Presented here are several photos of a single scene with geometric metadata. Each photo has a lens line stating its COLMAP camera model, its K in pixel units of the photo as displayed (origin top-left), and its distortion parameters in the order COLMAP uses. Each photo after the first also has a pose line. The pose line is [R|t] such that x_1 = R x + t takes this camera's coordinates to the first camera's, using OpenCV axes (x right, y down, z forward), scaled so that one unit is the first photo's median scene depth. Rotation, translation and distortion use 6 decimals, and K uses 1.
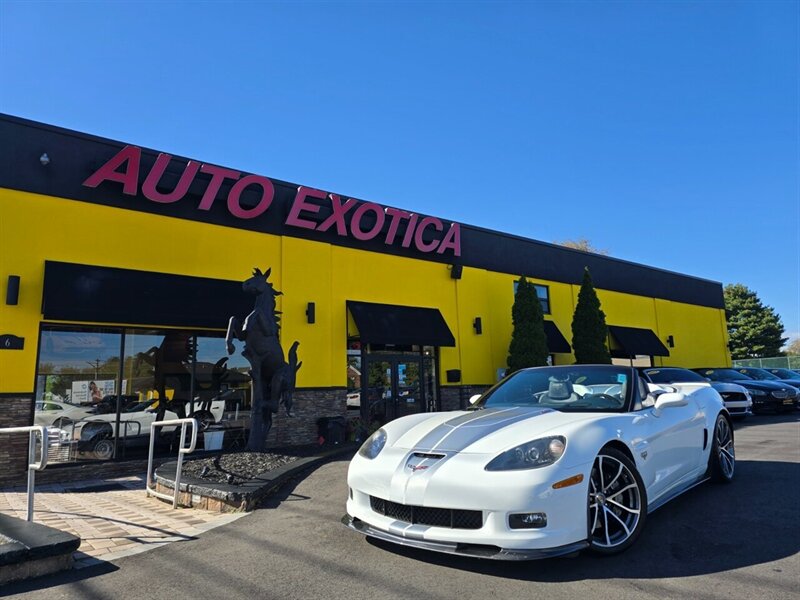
lens RADIAL K [[569.3, 0, 404.1], [0, 569.3, 300.6], [0, 0, 1]] dist [0.137943, -0.159791]
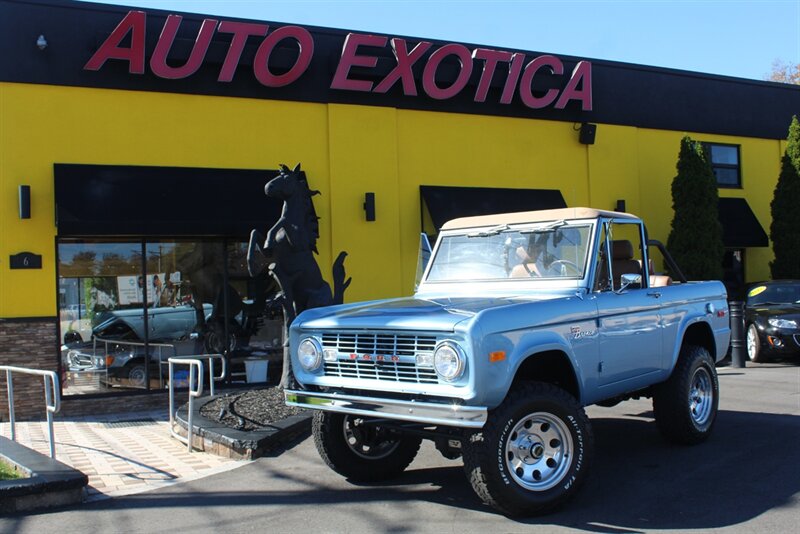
lens RADIAL K [[919.5, 0, 399.9], [0, 919.5, 301.1], [0, 0, 1]] dist [-0.088281, 0.031347]
pose [[0.975489, -0.001188, -0.220045, 0.140886], [0.041289, 0.983212, 0.177733, -0.070822], [0.216140, -0.182462, 0.959162, -0.161201]]
